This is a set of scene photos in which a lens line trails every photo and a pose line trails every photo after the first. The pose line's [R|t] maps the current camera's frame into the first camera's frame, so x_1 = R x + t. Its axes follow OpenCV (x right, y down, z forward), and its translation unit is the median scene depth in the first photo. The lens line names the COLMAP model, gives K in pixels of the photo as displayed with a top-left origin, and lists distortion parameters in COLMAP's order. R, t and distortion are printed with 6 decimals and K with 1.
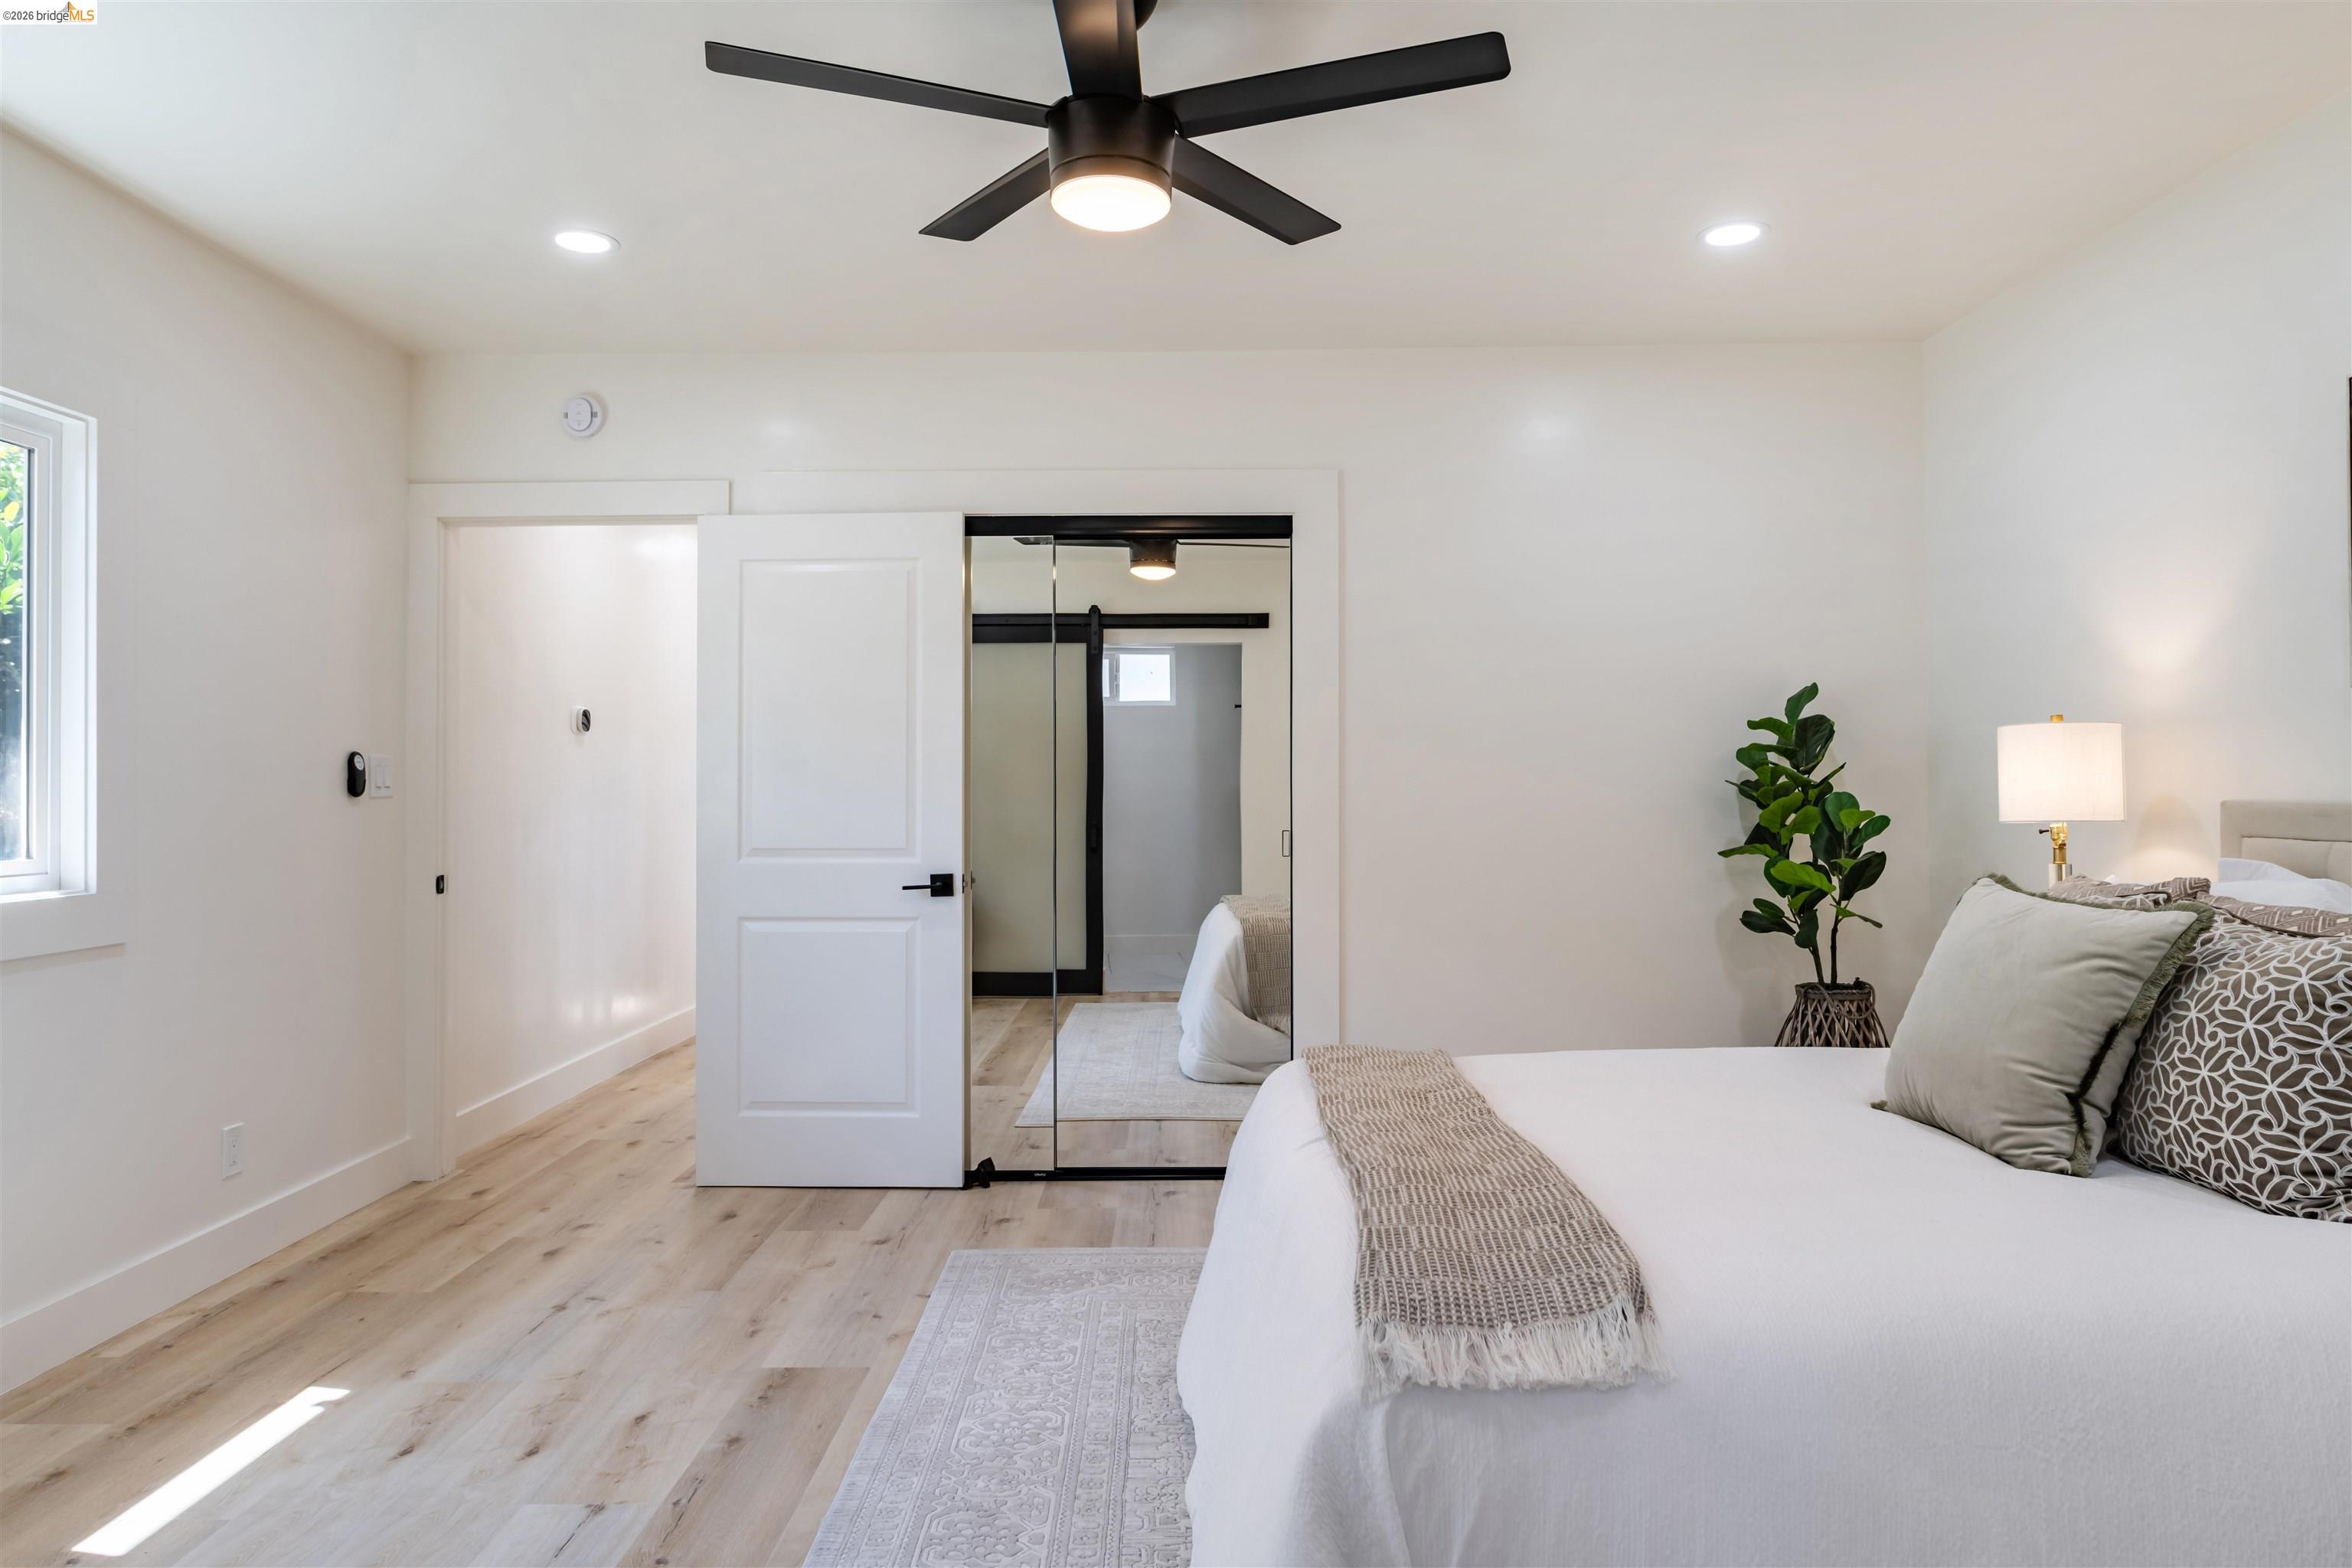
lens RADIAL K [[1487.0, 0, 1162.6], [0, 1487.0, 778.4], [0, 0, 1]] dist [-0.016055, -0.003093]
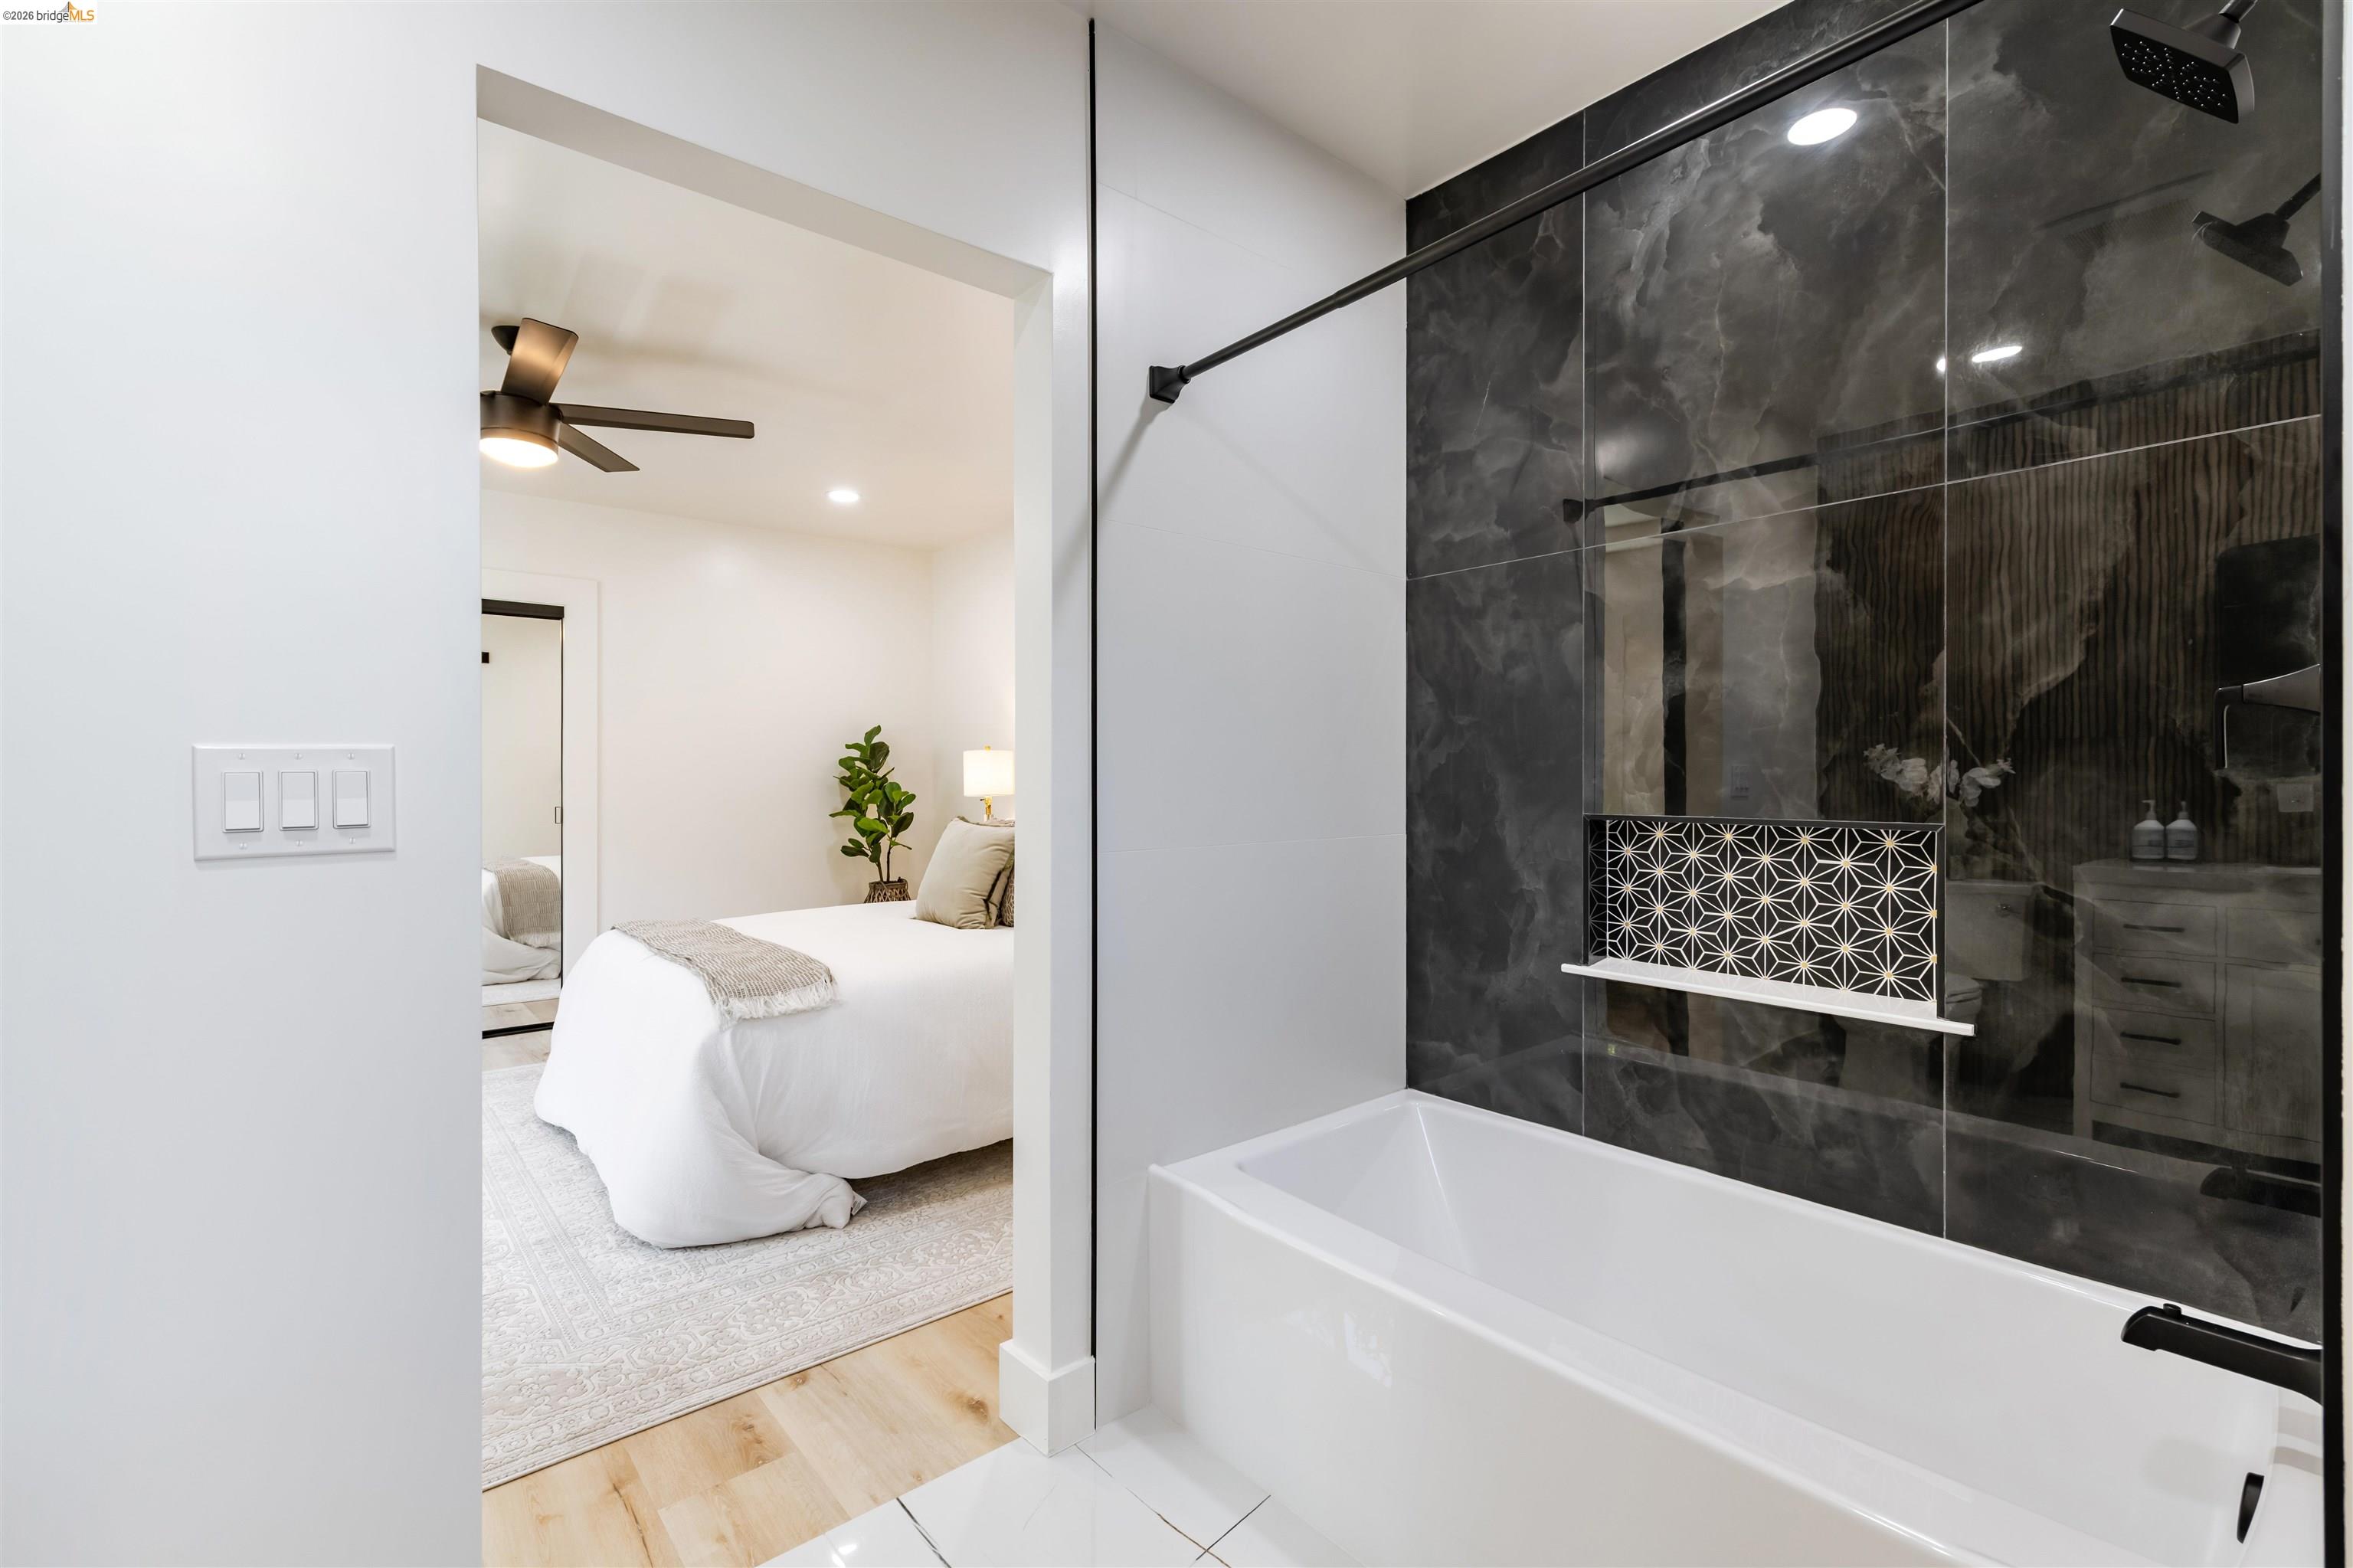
lens RADIAL K [[1035.2, 0, 1179.6], [0, 1035.2, 785.4], [0, 0, 1]] dist [-0.010909, -0.000512]
pose [[0.757438, -0.001048, 0.652907, -0.171470], [-0.005767, 0.999949, 0.008296, 0.000029], [-0.652882, -0.010049, 0.757393, -0.330428]]
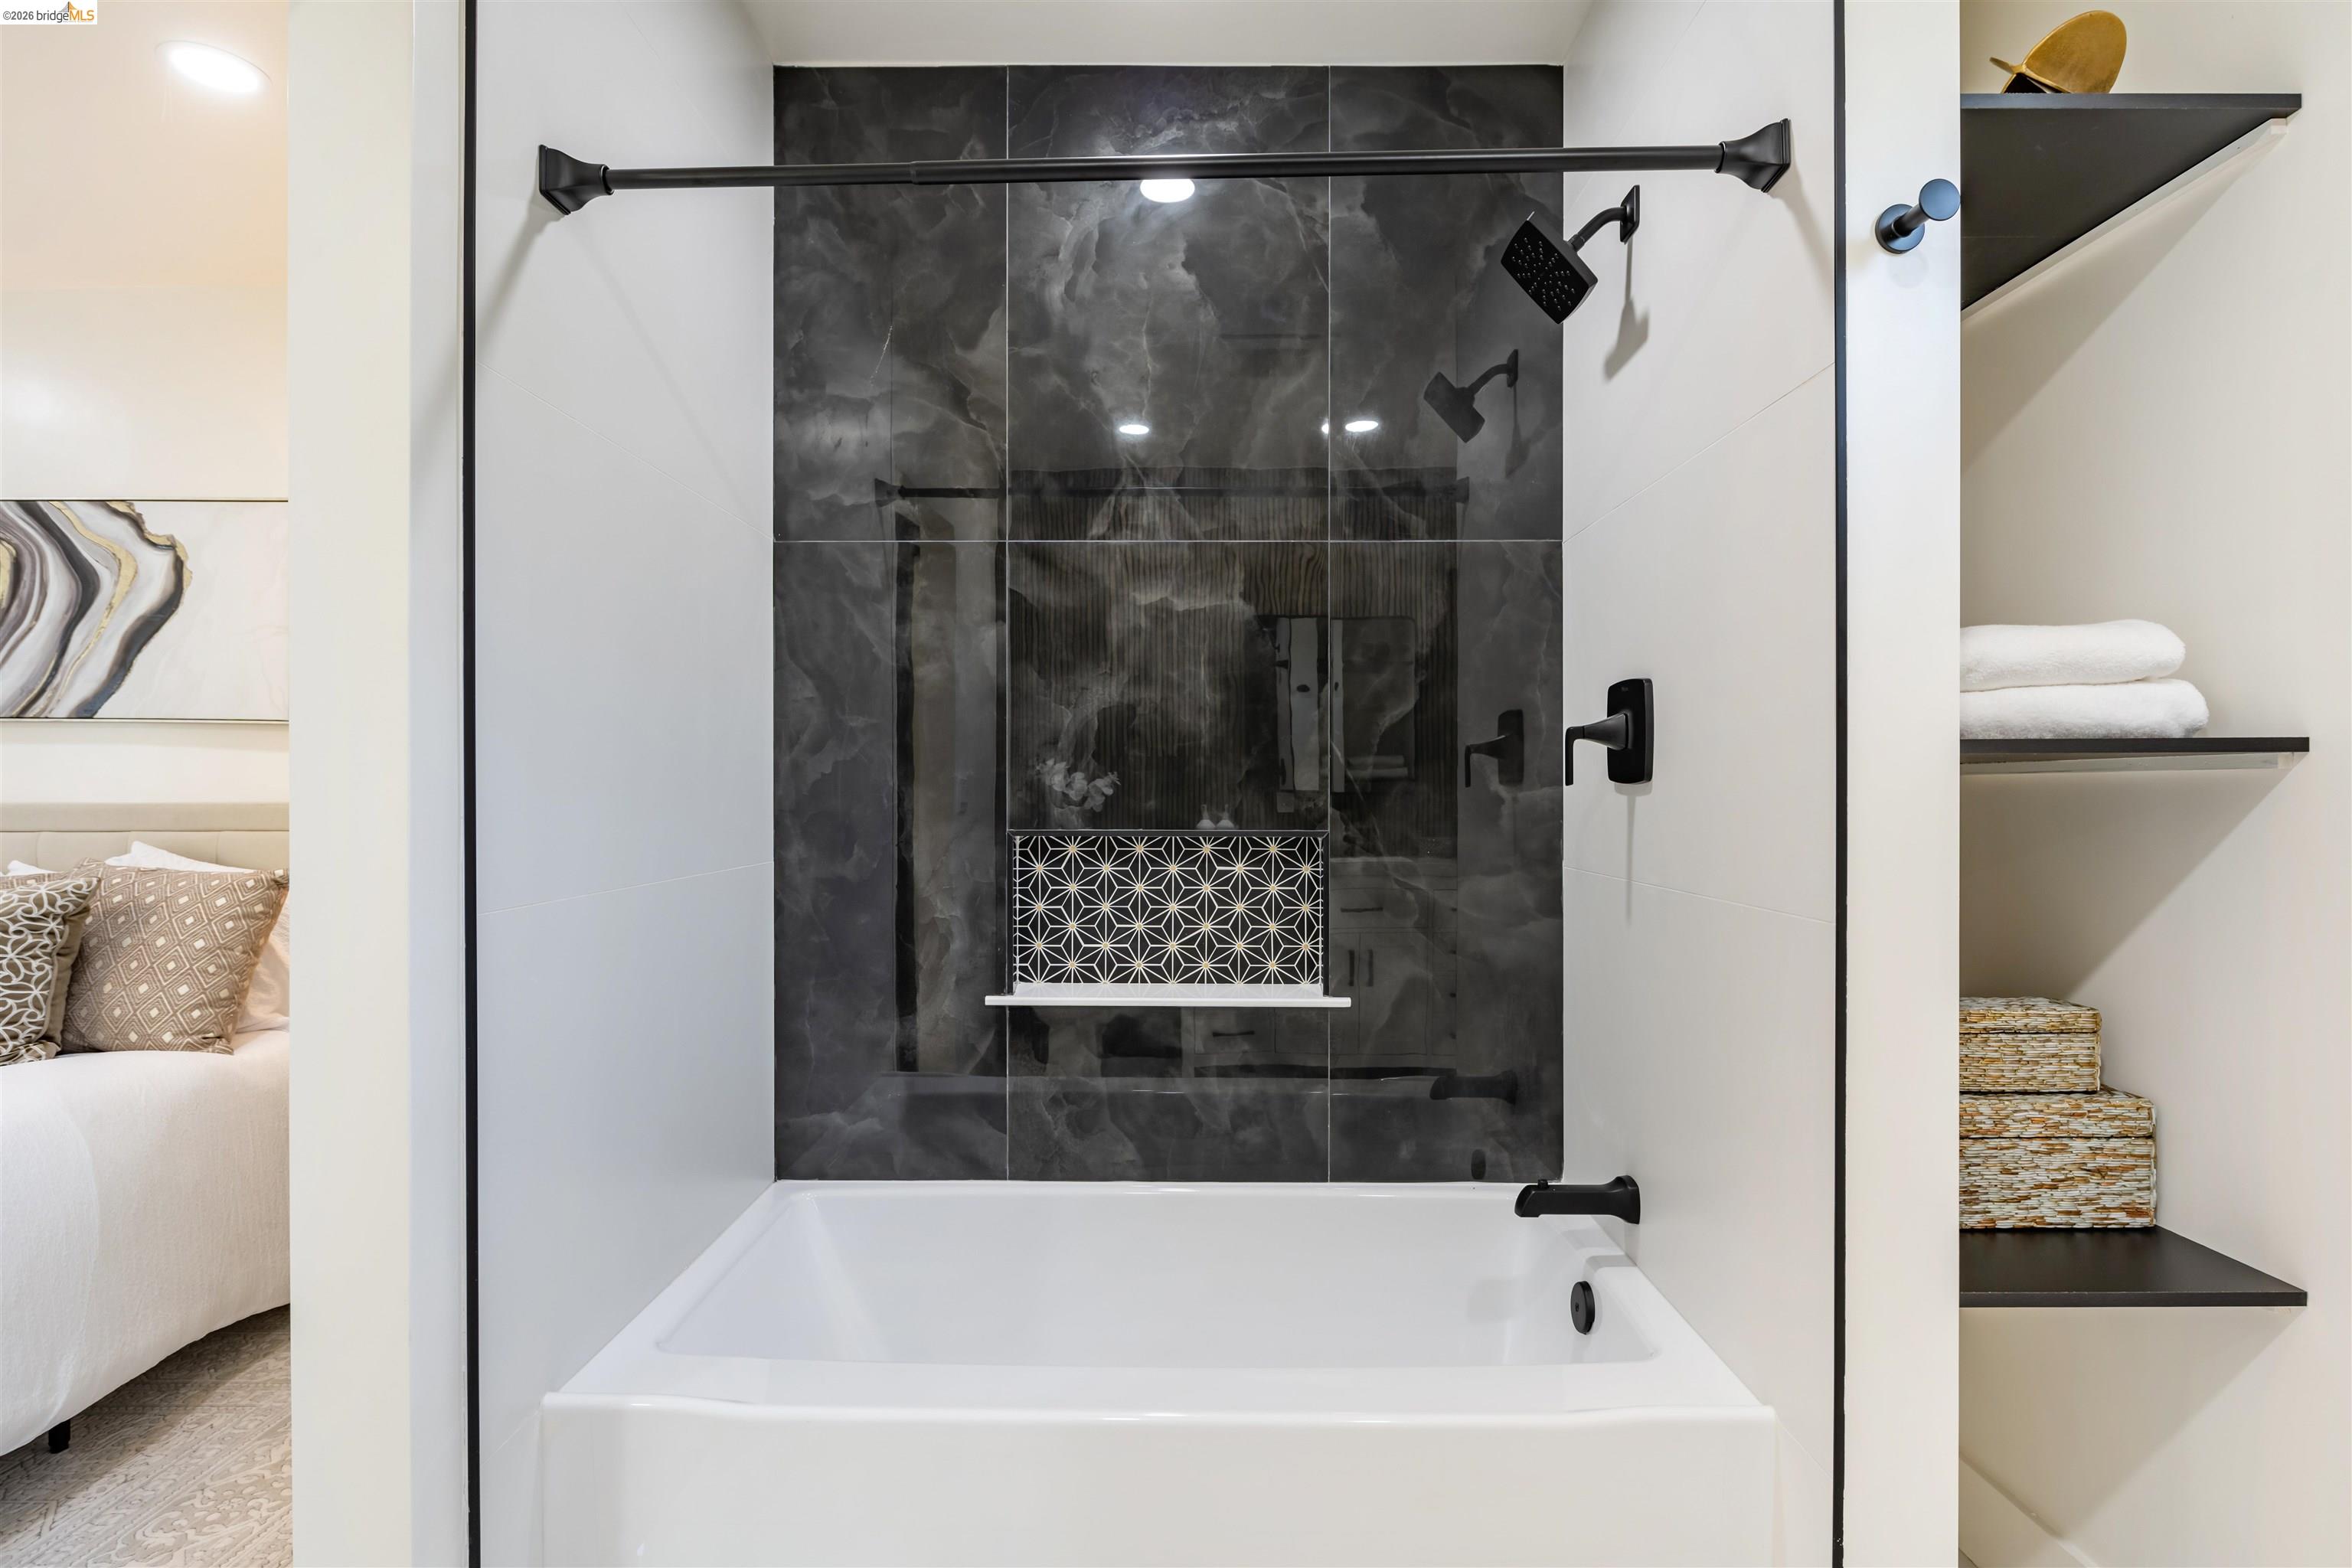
lens RADIAL K [[1125.6, 0, 1182.9], [0, 1125.6, 800.4], [0, 0, 1]] dist [-0.027034, 0.002291]
pose [[-0.014053, -0.006342, 0.999881, -0.202076], [-0.005783, 0.999964, 0.006261, -0.000062], [-0.999885, -0.005695, -0.014089, -0.120986]]
